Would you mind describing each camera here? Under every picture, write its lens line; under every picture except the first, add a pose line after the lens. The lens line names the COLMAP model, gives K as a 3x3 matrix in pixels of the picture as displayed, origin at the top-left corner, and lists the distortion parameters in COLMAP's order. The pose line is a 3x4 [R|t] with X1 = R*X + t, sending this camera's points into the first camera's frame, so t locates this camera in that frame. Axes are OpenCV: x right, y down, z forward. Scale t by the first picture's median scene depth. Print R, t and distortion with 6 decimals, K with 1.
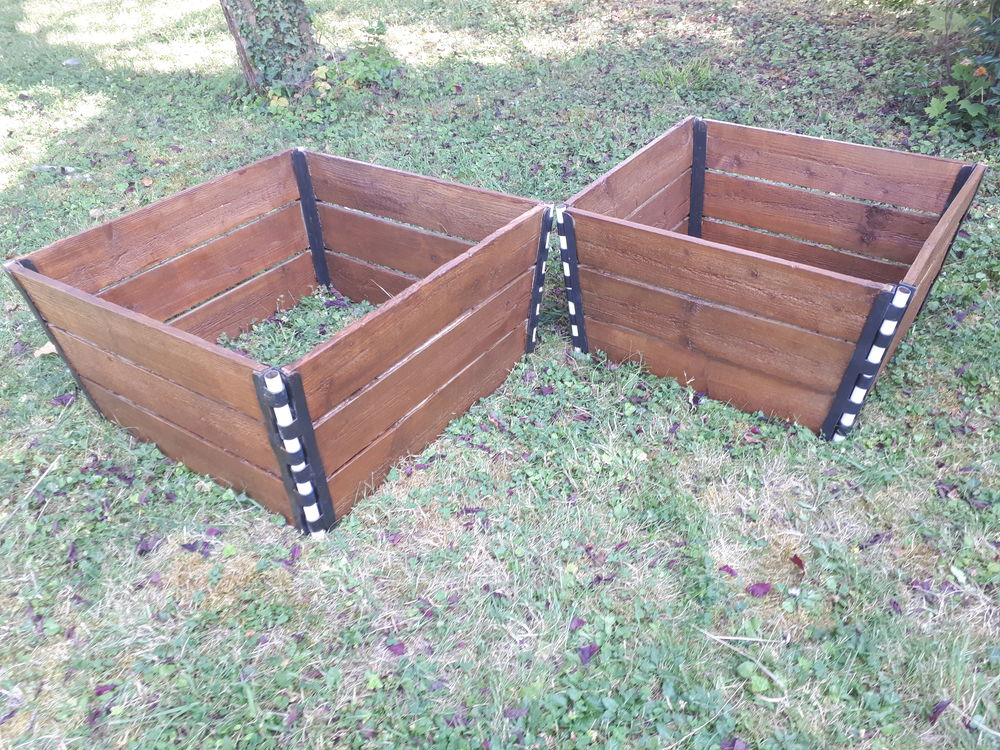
lens RADIAL K [[791.2, 0, 500.0], [0, 791.2, 375.0], [0, 0, 1]] dist [0.011466, 0.000833]
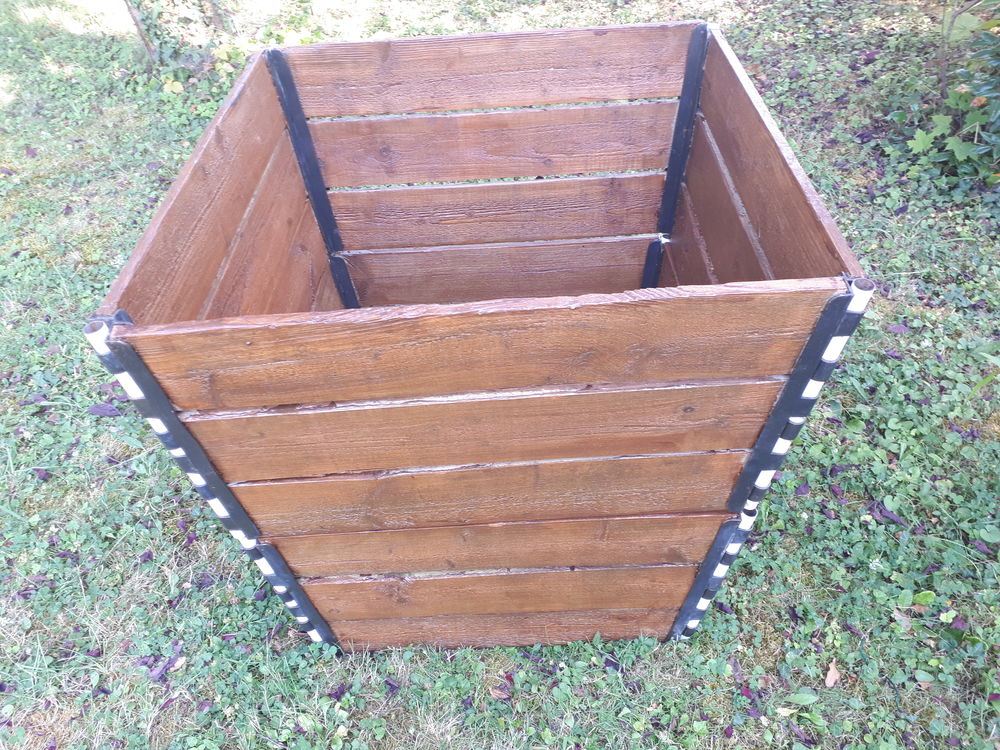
lens RADIAL K [[791.2, 0, 500.0], [0, 791.2, 375.0], [0, 0, 1]] dist [0.011466, 0.000833]
pose [[0.996359, 0.059842, -0.060727, 0.177819], [-0.052499, 0.991856, 0.116042, -0.167916], [0.067176, -0.112432, 0.991386, 0.128452]]
